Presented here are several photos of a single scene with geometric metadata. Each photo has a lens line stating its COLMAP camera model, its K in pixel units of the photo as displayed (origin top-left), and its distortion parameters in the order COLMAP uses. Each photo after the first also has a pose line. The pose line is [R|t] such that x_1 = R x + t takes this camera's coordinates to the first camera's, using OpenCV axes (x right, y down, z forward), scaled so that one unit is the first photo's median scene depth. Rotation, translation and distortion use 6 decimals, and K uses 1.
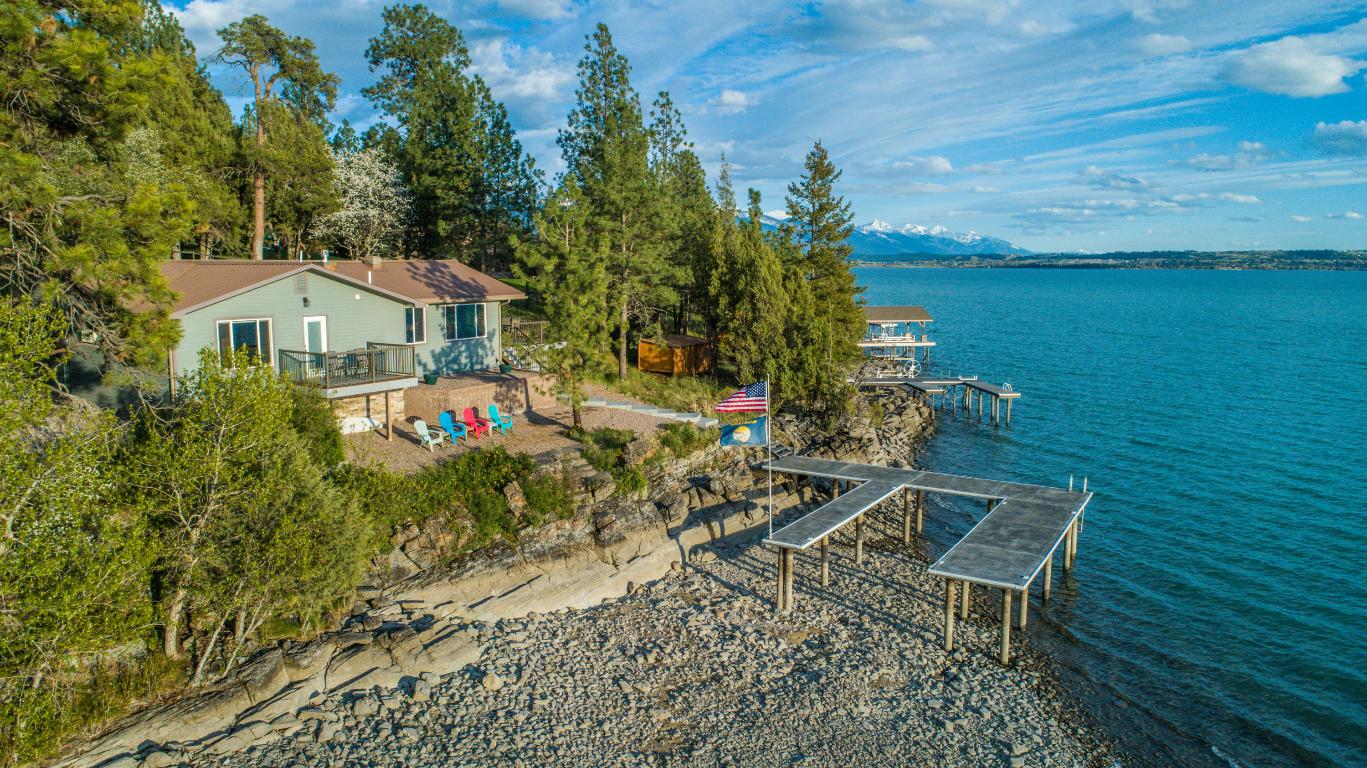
lens RADIAL K [[921.2, 0, 685.7], [0, 921.2, 386.9], [0, 0, 1]] dist [-0.023321, 0.020063]
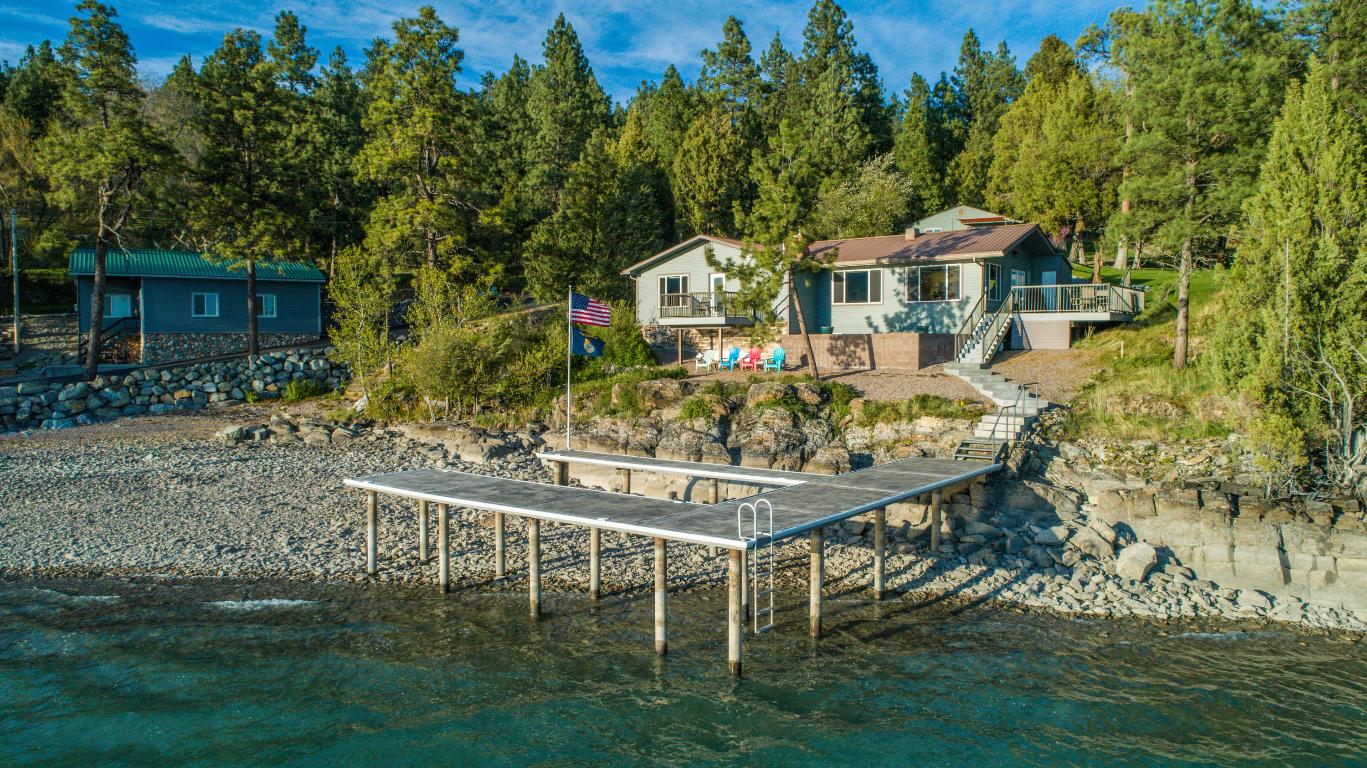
lens RADIAL K [[921.2, 0, 679.8], [0, 921.2, 385.3], [0, 0, 1]] dist [-0.023321, 0.020063]
pose [[-0.063029, 0.043995, -0.997042, 0.805346], [-0.147323, 0.987673, 0.052895, 0.019697], [0.987078, 0.150221, -0.055770, 0.848412]]
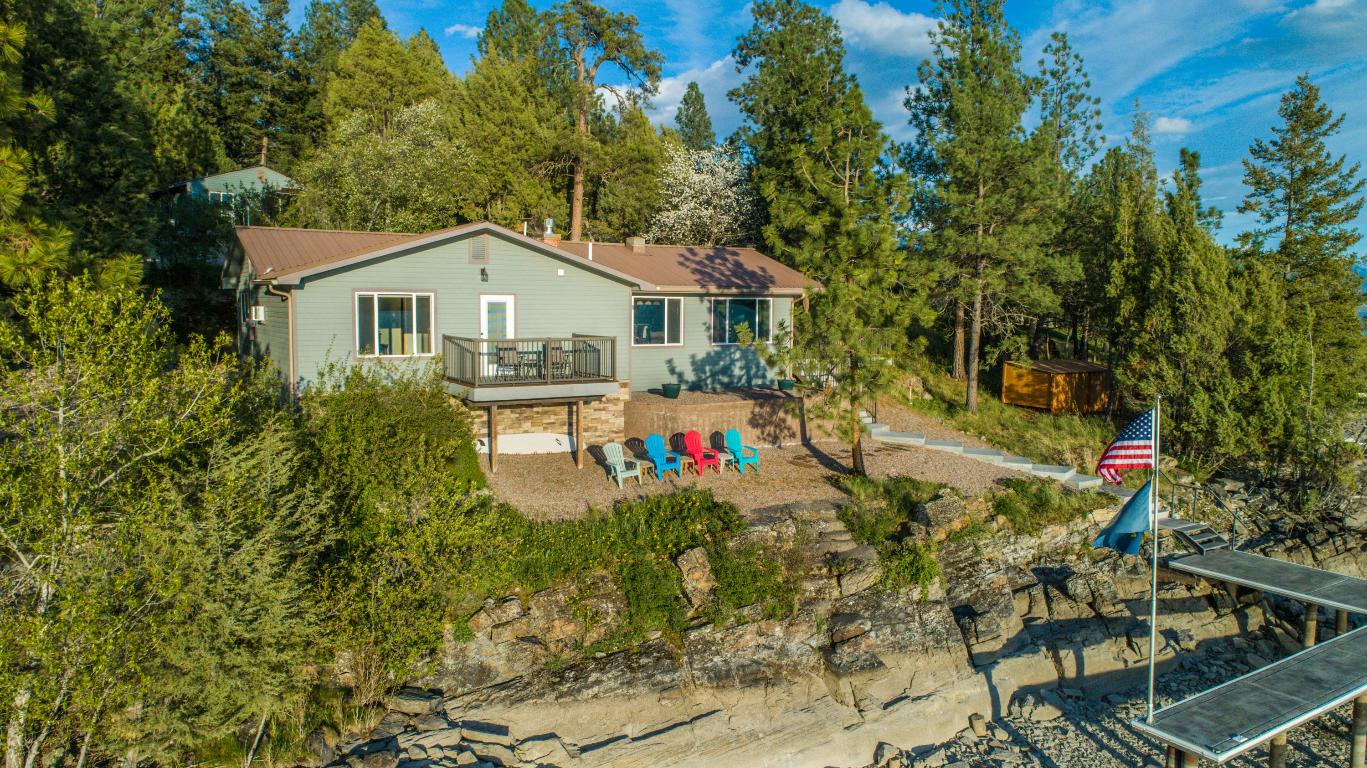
lens RADIAL K [[921.2, 0, 686.0], [0, 921.2, 380.7], [0, 0, 1]] dist [-0.023321, 0.020063]
pose [[0.899718, 0.041817, -0.434464, 0.054023], [-0.063945, 0.997288, -0.036432, 0.009386], [0.431762, 0.060560, 0.899952, 0.313166]]
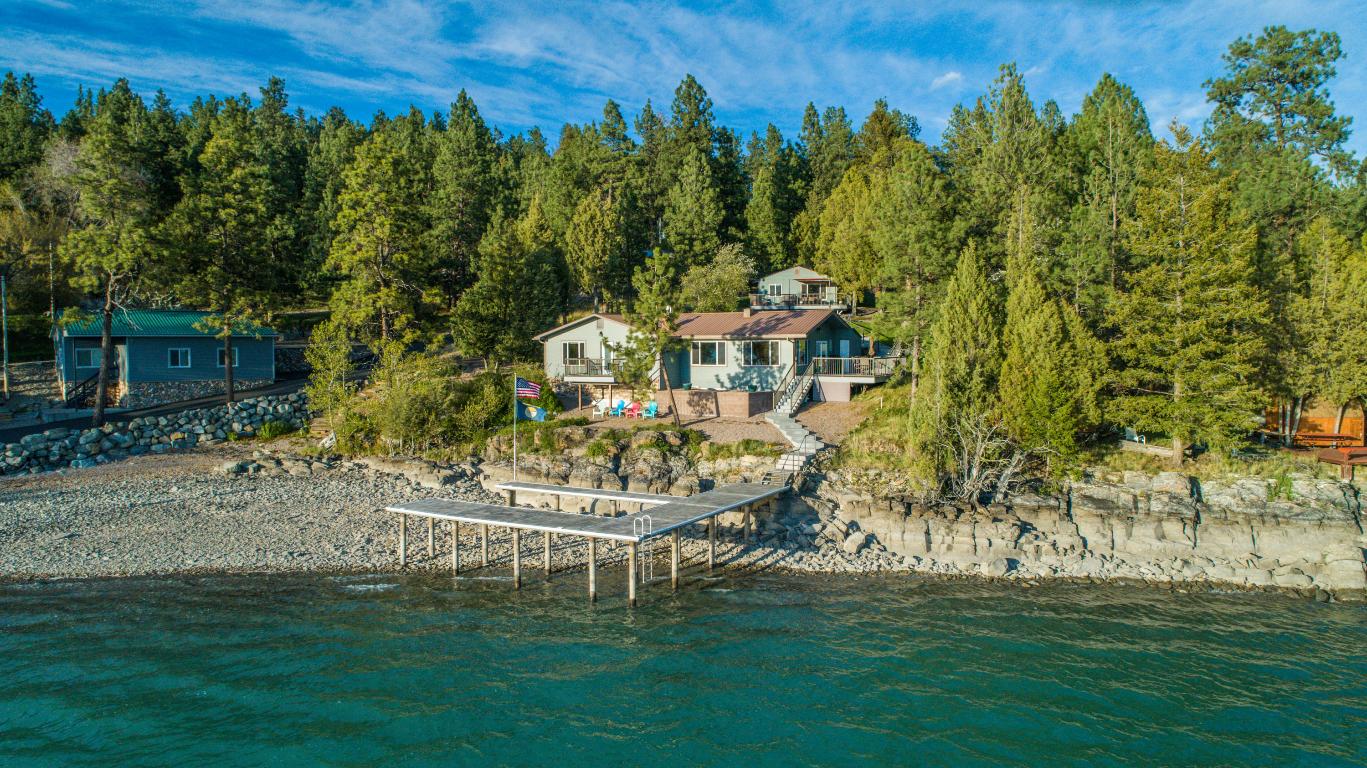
lens RADIAL K [[921.2, 0, 687.2], [0, 921.2, 385.5], [0, 0, 1]] dist [-0.023321, 0.020063]
pose [[0.082890, 0.042817, -0.995638, 1.202179], [-0.146052, 0.988811, 0.030365, -0.057116], [0.985798, 0.142898, 0.088216, 0.817002]]
